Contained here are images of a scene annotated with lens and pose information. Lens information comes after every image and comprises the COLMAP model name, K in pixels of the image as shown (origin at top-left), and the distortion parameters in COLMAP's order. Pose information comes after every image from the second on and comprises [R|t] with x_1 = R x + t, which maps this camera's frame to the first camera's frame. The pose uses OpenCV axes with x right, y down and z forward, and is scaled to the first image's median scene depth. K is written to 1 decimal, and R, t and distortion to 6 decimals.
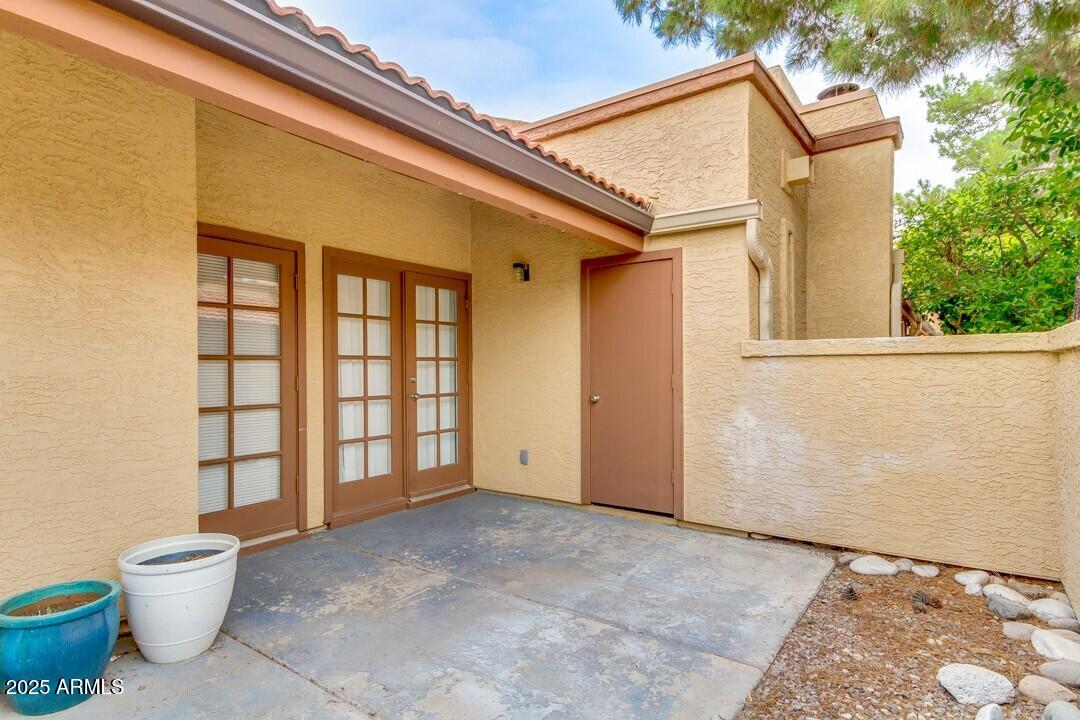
lens RADIAL K [[584.3, 0, 534.3], [0, 584.3, 363.0], [0, 0, 1]] dist [0.023165, -0.002467]
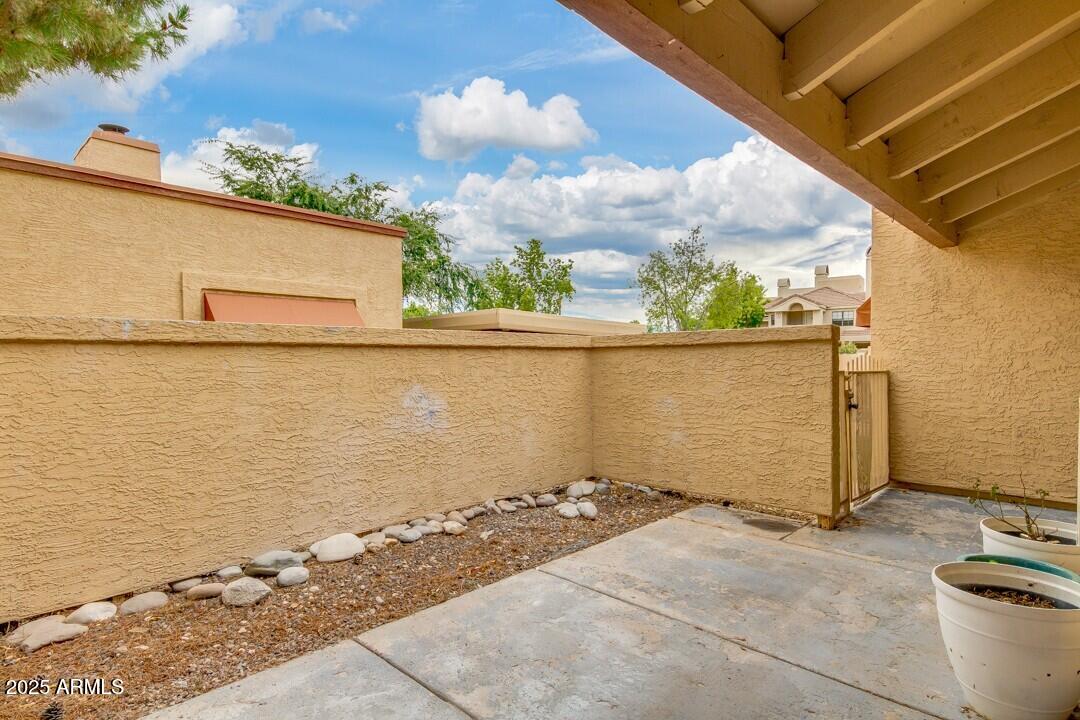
lens RADIAL K [[584.3, 0, 534.3], [0, 584.3, 363.0], [0, 0, 1]] dist [0.023165, -0.002467]
pose [[-0.989921, 0.014210, 0.140909, -0.101750], [0.014651, 0.999890, 0.002093, 0.021177], [-0.140864, 0.004137, -0.990020, 2.096352]]
